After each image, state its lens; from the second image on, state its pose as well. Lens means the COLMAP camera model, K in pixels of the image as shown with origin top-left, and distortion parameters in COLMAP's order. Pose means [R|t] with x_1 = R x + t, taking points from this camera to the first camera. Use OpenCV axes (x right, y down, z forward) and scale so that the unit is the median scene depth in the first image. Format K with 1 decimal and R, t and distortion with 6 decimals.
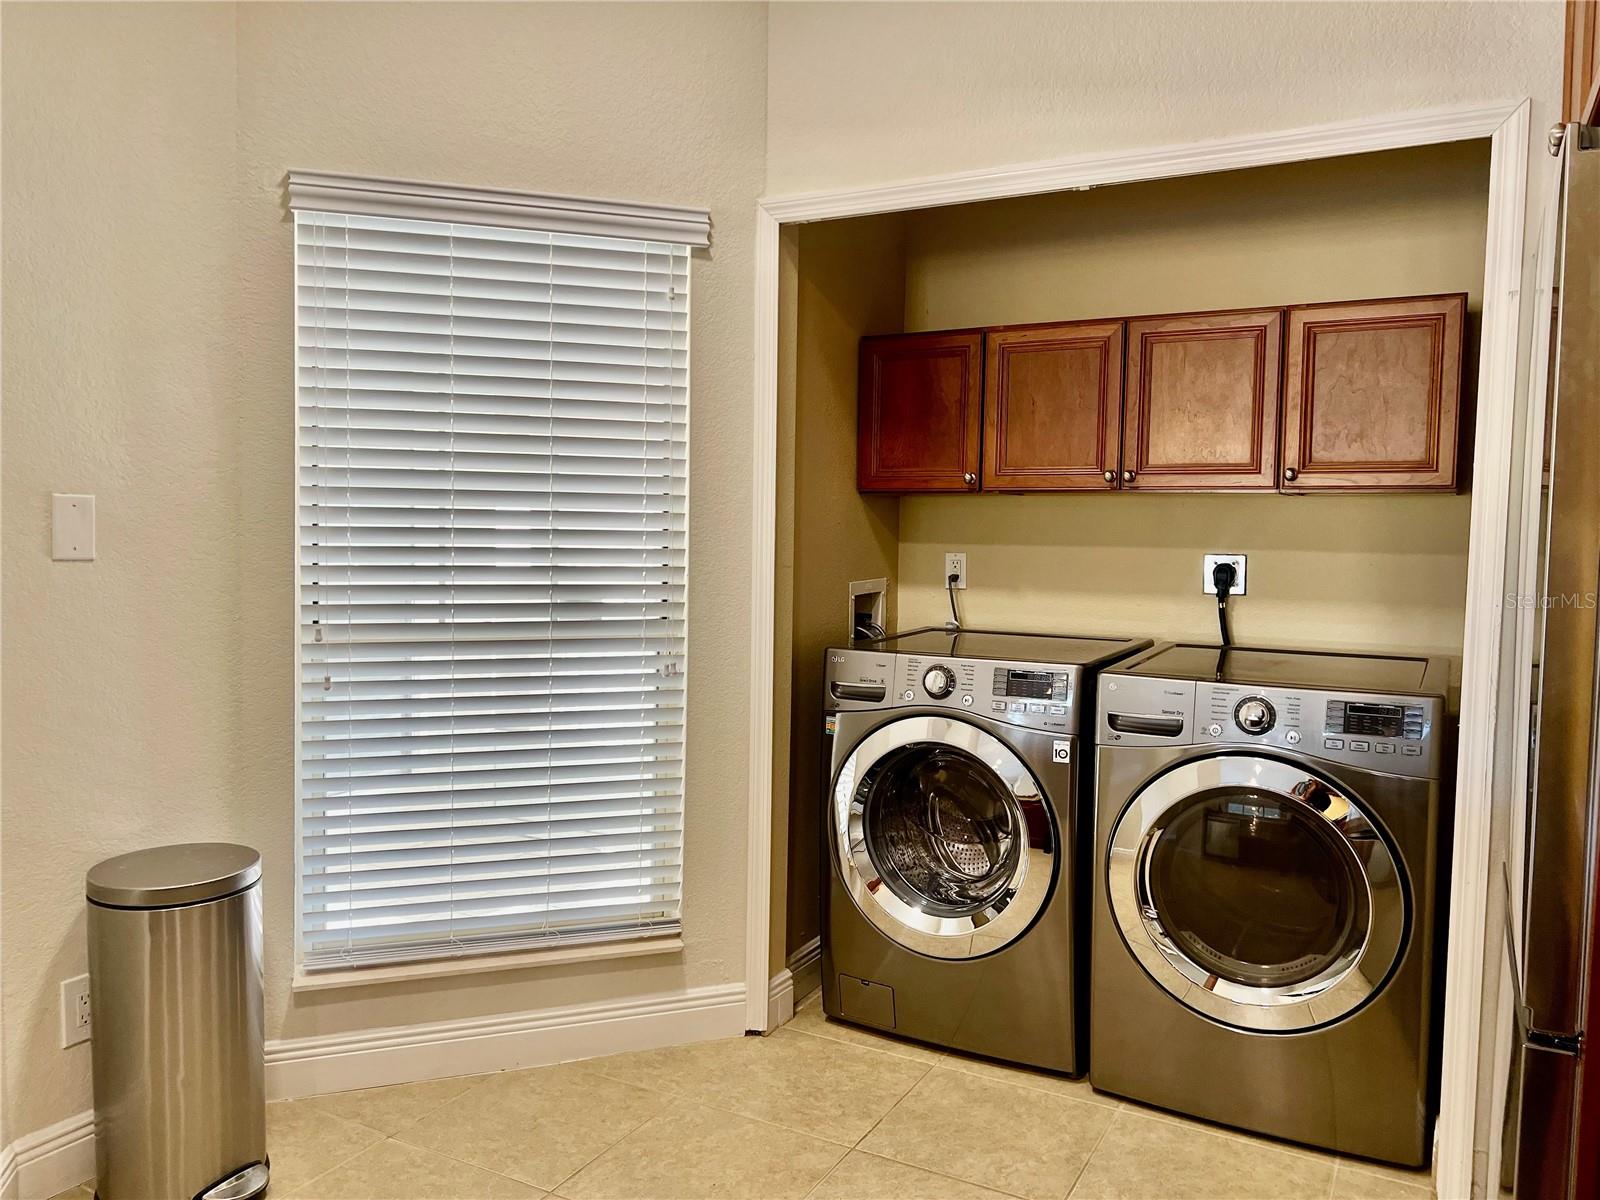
lens RADIAL K [[1203.6, 0, 800.0], [0, 1203.6, 600.0], [0, 0, 1]] dist [0.087007, -0.074009]
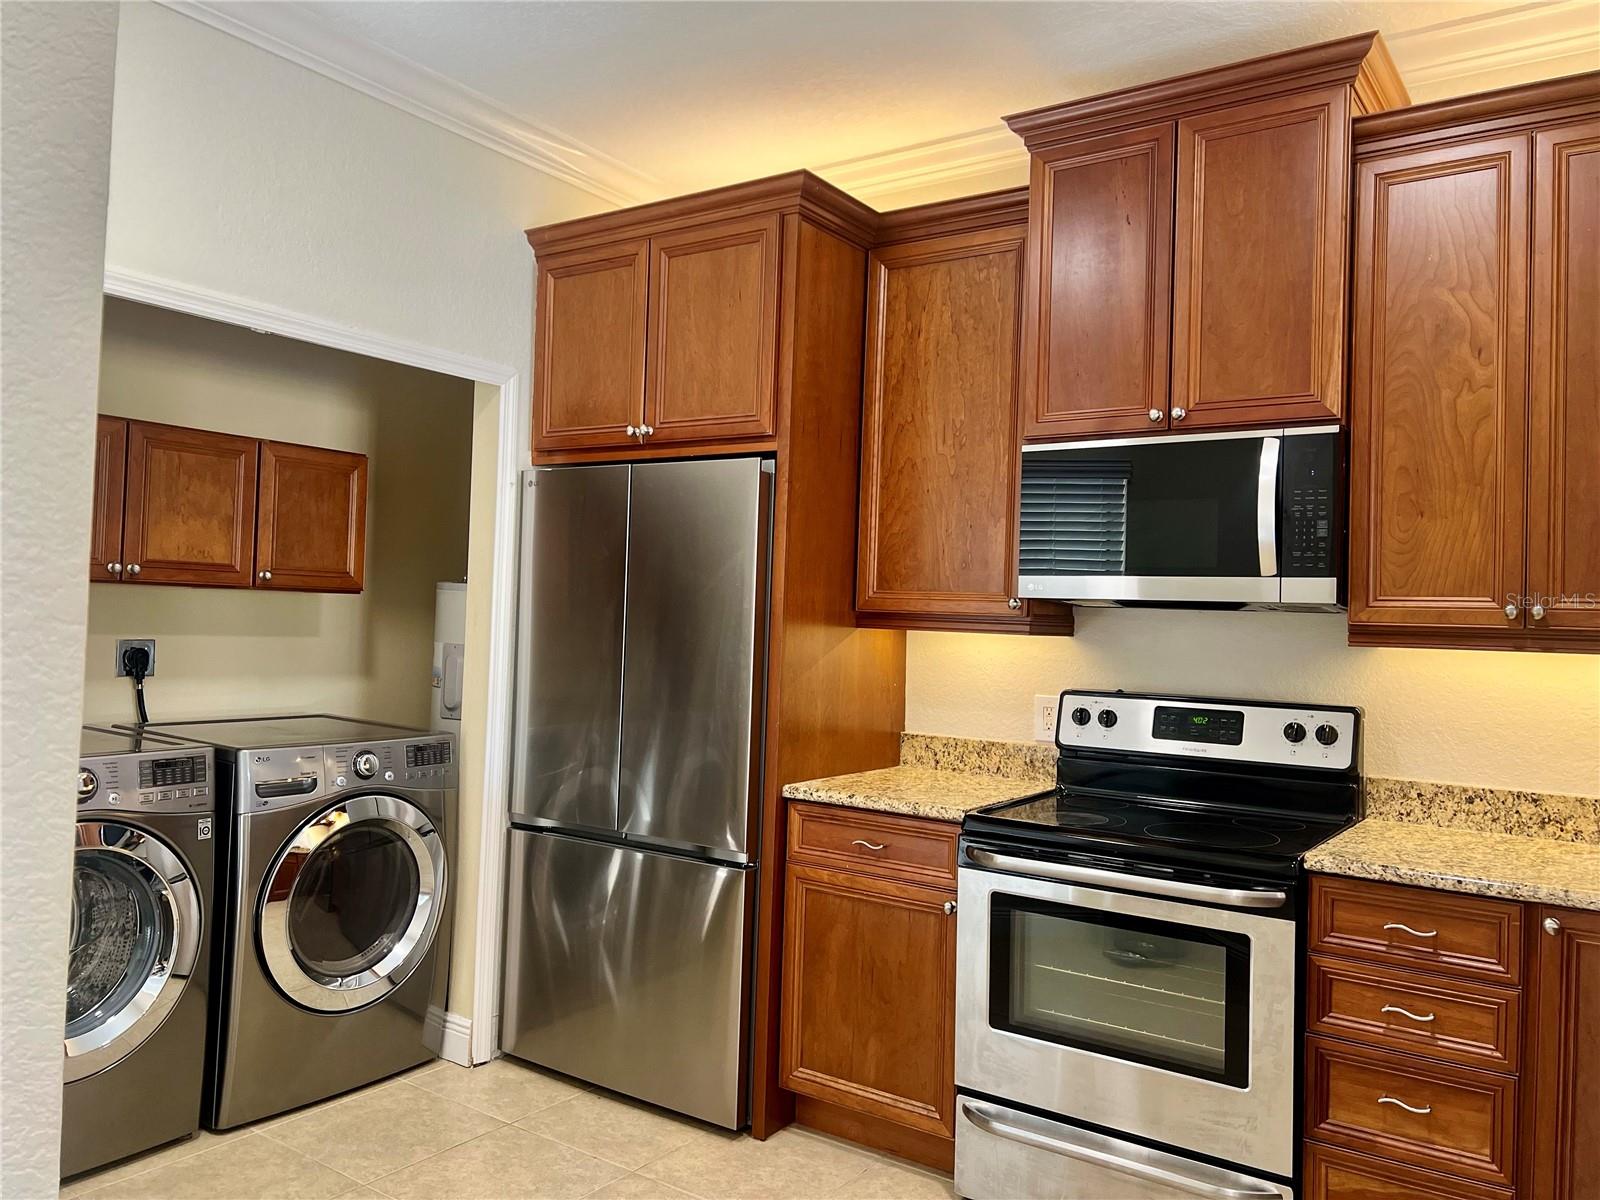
lens RADIAL K [[1203.6, 0, 800.0], [0, 1203.6, 600.0], [0, 0, 1]] dist [0.087007, -0.074009]
pose [[0.088432, 0.009777, 0.996034, -0.824694], [0.030720, 0.999449, -0.012538, -0.048467], [-0.995608, 0.031707, 0.088083, 0.369891]]
